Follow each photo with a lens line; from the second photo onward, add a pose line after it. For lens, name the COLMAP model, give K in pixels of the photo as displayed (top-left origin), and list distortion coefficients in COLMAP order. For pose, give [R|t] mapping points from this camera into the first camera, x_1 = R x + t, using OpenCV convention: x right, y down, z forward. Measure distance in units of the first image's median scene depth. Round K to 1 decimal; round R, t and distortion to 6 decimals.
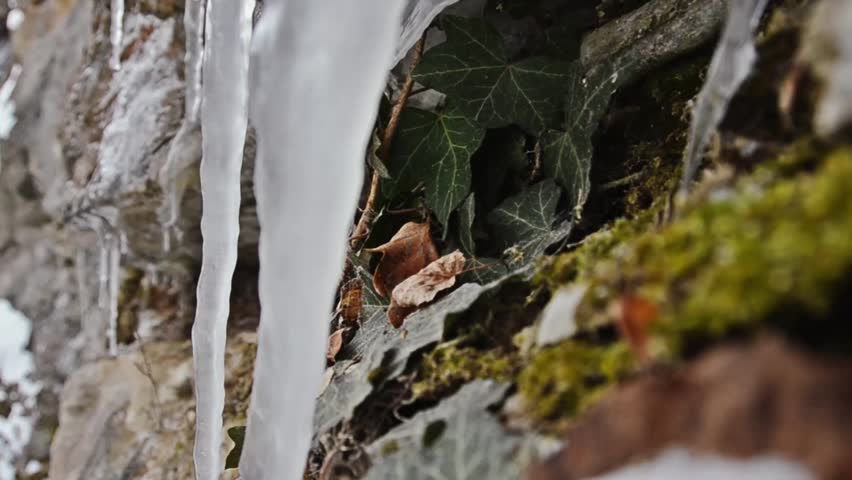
lens RADIAL K [[660.3, 0, 425.3], [0, 660.3, 240.5], [0, 0, 1]] dist [-0.066824, -0.002952]
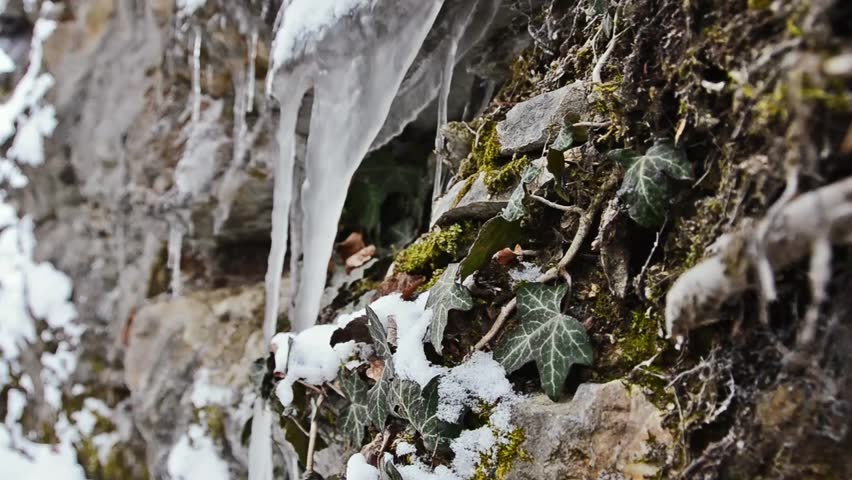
lens RADIAL K [[660.3, 0, 427.2], [0, 660.3, 240.1], [0, 0, 1]] dist [-0.066824, -0.002952]
pose [[0.998299, 0.010742, 0.057298, 0.052320], [-0.013709, 0.998571, 0.051650, -0.063936], [-0.056662, -0.052348, 0.997020, -0.711752]]
